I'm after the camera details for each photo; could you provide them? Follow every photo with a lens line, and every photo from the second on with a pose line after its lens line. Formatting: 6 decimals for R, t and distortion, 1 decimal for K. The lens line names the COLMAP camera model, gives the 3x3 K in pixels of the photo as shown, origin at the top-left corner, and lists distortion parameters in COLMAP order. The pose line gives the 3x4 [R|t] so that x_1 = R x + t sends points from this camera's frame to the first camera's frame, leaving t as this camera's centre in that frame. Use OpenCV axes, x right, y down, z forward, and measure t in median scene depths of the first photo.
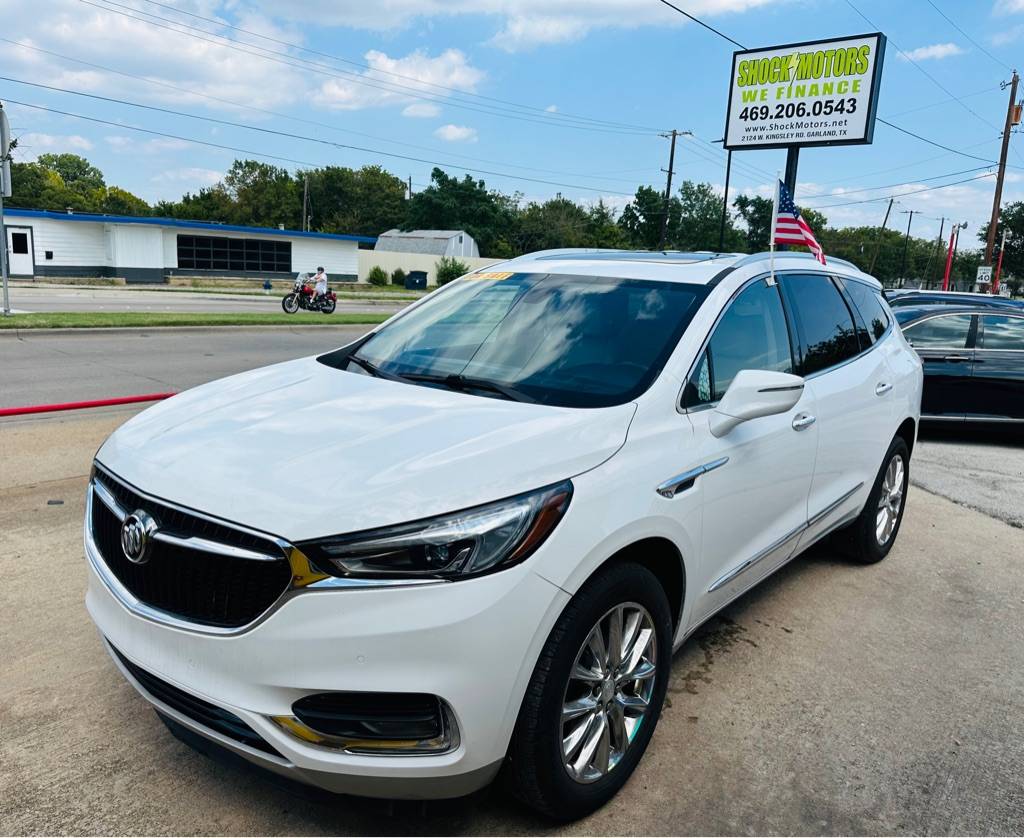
lens RADIAL K [[861.2, 0, 480.2], [0, 861.2, 424.9], [0, 0, 1]] dist [0.026202, -0.038167]
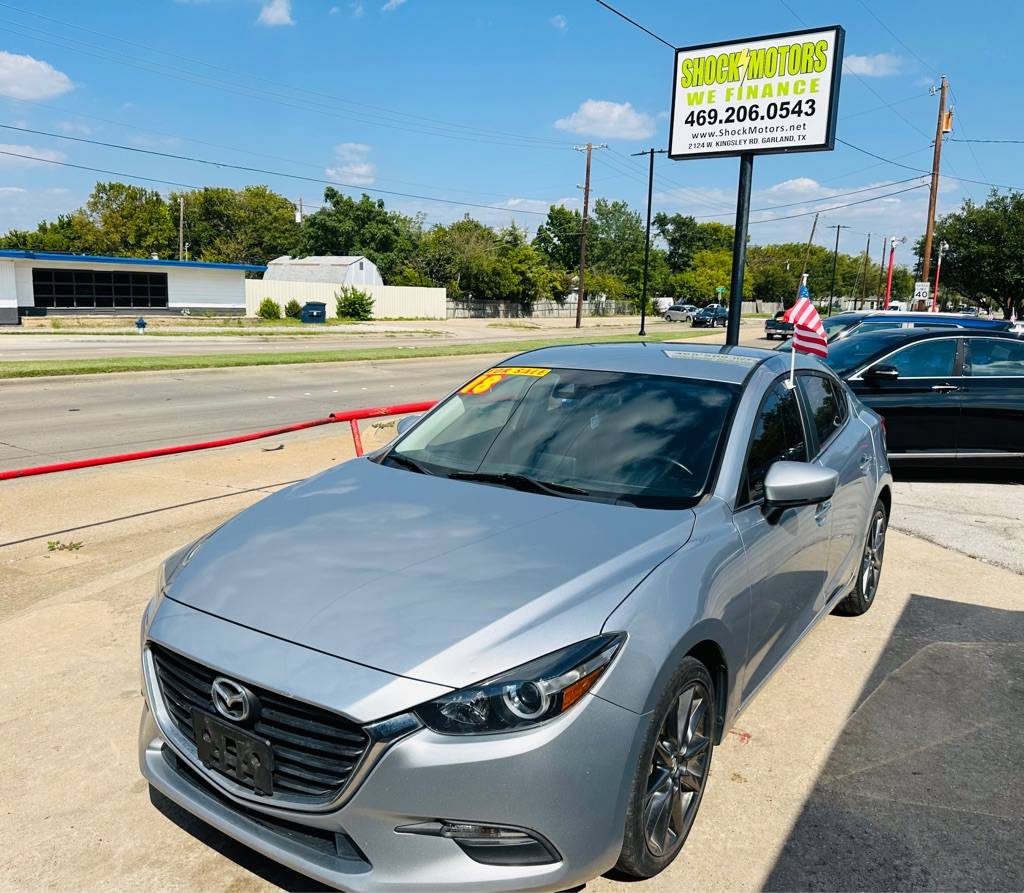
lens RADIAL K [[945.2, 0, 472.8], [0, 945.2, 450.2], [0, 0, 1]] dist [0.032747, -0.060738]
pose [[0.995079, -0.039918, 0.090687, -0.017885], [0.041565, 0.999002, -0.016346, -0.014019], [-0.089944, 0.020035, 0.995745, 0.060736]]
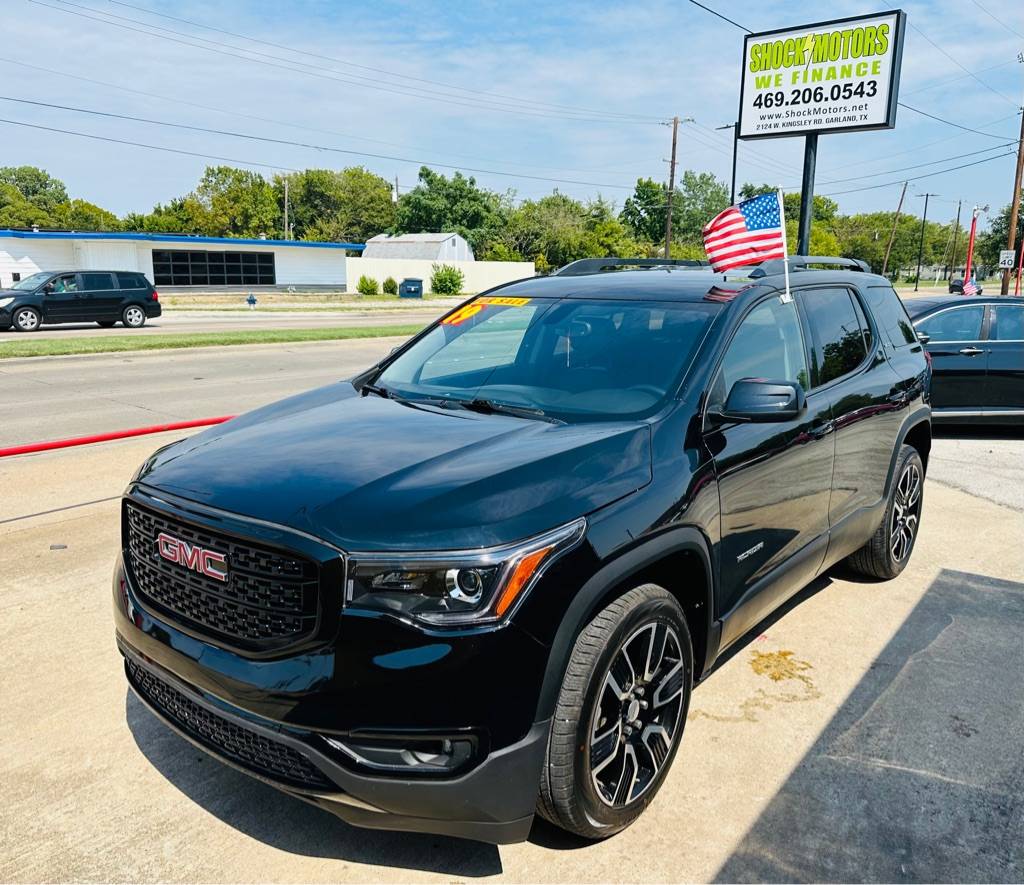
lens RADIAL K [[911.1, 0, 494.5], [0, 911.1, 456.3], [0, 0, 1]] dist [0.027304, -0.042815]
pose [[0.999010, -0.041821, 0.015168, -0.013638], [0.041501, 0.998921, 0.020829, -0.005033], [-0.016022, -0.020179, 0.999668, -0.001160]]
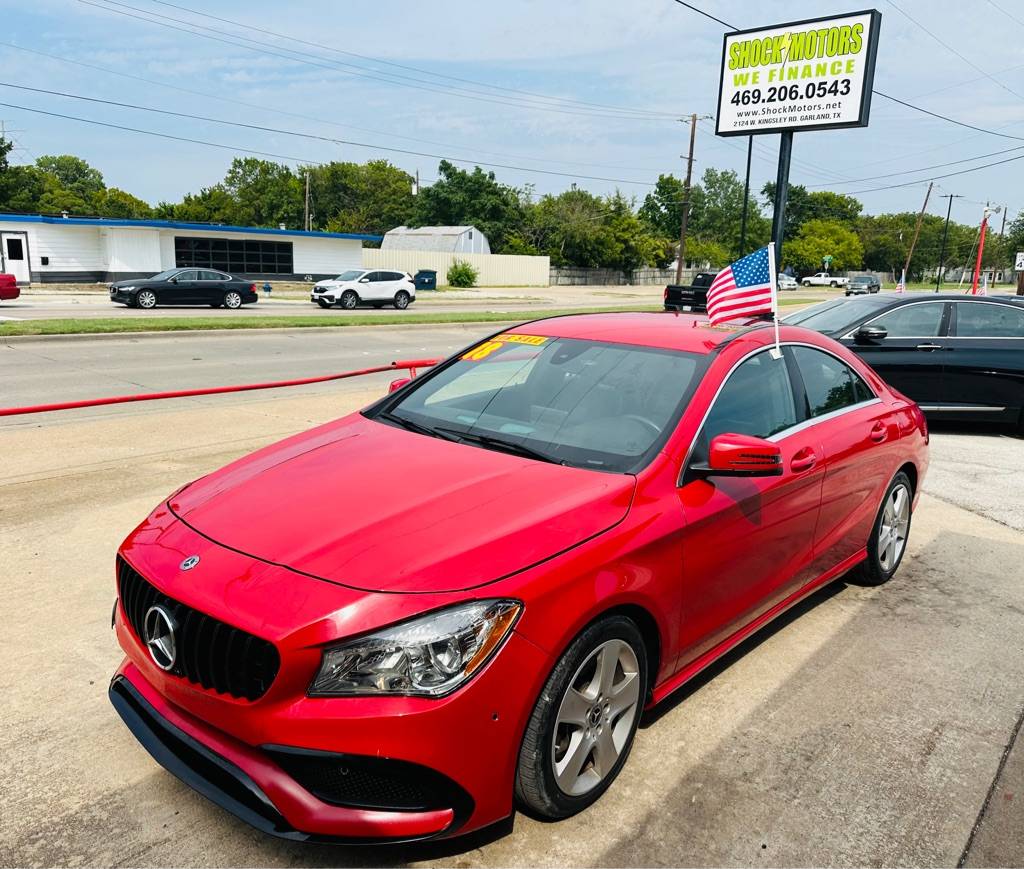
lens RADIAL K [[902.2, 0, 468.4], [0, 902.2, 450.6], [0, 0, 1]] dist [0.022908, -0.035513]
pose [[0.999274, -0.013328, -0.035703, 0.039268], [0.014115, 0.999661, 0.021882, 0.005948], [0.035400, -0.022370, 0.999123, -0.025569]]
